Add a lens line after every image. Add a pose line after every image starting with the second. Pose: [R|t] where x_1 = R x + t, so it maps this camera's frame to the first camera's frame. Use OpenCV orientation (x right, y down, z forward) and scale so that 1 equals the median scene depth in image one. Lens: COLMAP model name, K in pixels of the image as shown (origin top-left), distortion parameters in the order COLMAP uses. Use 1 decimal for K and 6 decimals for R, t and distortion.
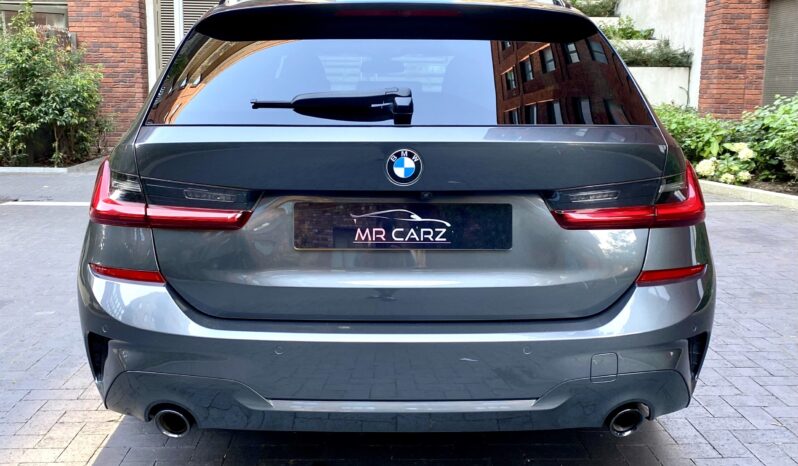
lens RADIAL K [[815.0, 0, 399.0], [0, 815.0, 233.0], [0, 0, 1]] dist [0.062852, 0.008226]
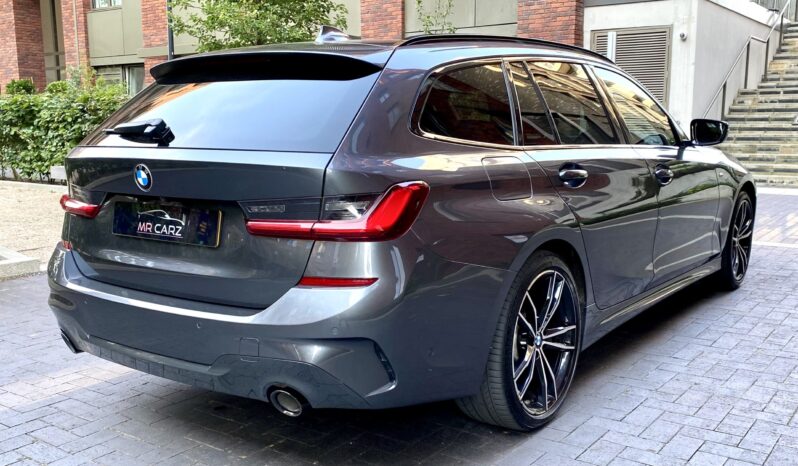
lens RADIAL K [[779.9, 0, 399.6], [0, 779.9, 273.5], [0, 0, 1]] dist [0.063214, 0.001049]
pose [[0.784868, 0.101460, -0.611300, 1.110372], [-0.091191, 0.994676, 0.048007, -0.022957], [0.612916, 0.018066, 0.789941, 0.223206]]
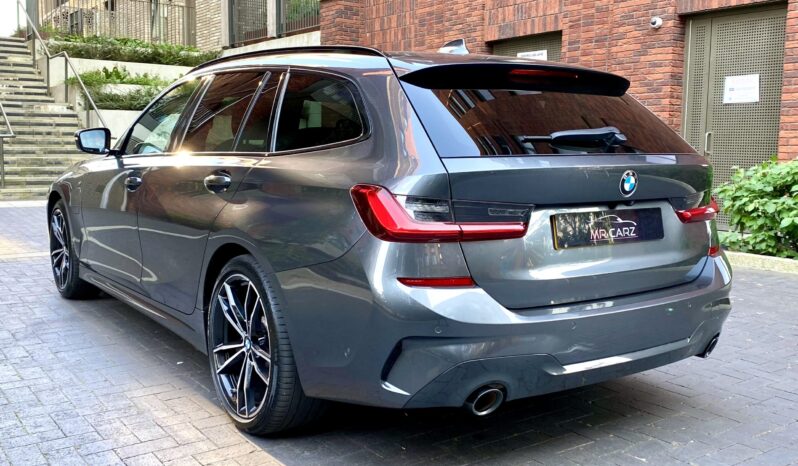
lens RADIAL K [[815.0, 0, 399.0], [0, 815.0, 233.0], [0, 0, 1]] dist [0.062852, 0.008226]
pose [[0.839735, -0.064922, 0.539101, -1.043179], [0.088391, 0.995928, -0.017747, -0.005497], [-0.535754, 0.062555, 0.842054, 0.033604]]
